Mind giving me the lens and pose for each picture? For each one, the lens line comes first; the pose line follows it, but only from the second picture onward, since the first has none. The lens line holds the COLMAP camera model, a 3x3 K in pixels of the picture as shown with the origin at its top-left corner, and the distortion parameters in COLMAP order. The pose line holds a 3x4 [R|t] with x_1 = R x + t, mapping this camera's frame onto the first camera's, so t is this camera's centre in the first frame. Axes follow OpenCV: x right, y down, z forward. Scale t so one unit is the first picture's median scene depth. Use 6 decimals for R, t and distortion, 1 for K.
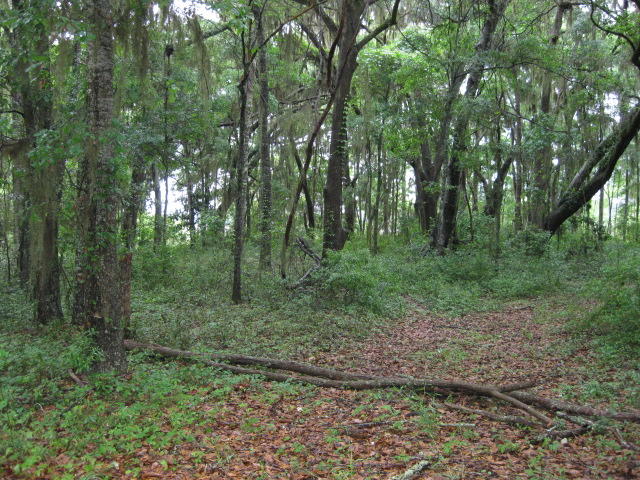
lens RADIAL K [[697.6, 0, 320.0], [0, 697.6, 240.0], [0, 0, 1]] dist [-0.164667, 0.117027]
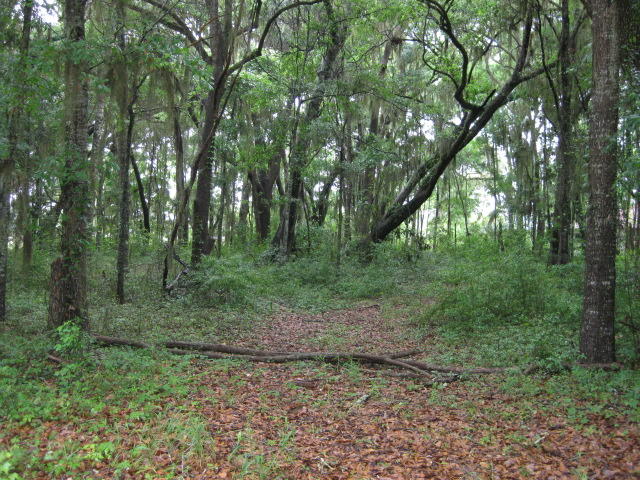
lens RADIAL K [[697.6, 0, 320.0], [0, 697.6, 240.0], [0, 0, 1]] dist [-0.164667, 0.117027]
pose [[0.964587, 0.015334, 0.263317, -0.070661], [-0.012756, 0.999853, -0.011499, -0.000395], [-0.263455, 0.007733, 0.964641, -0.090718]]
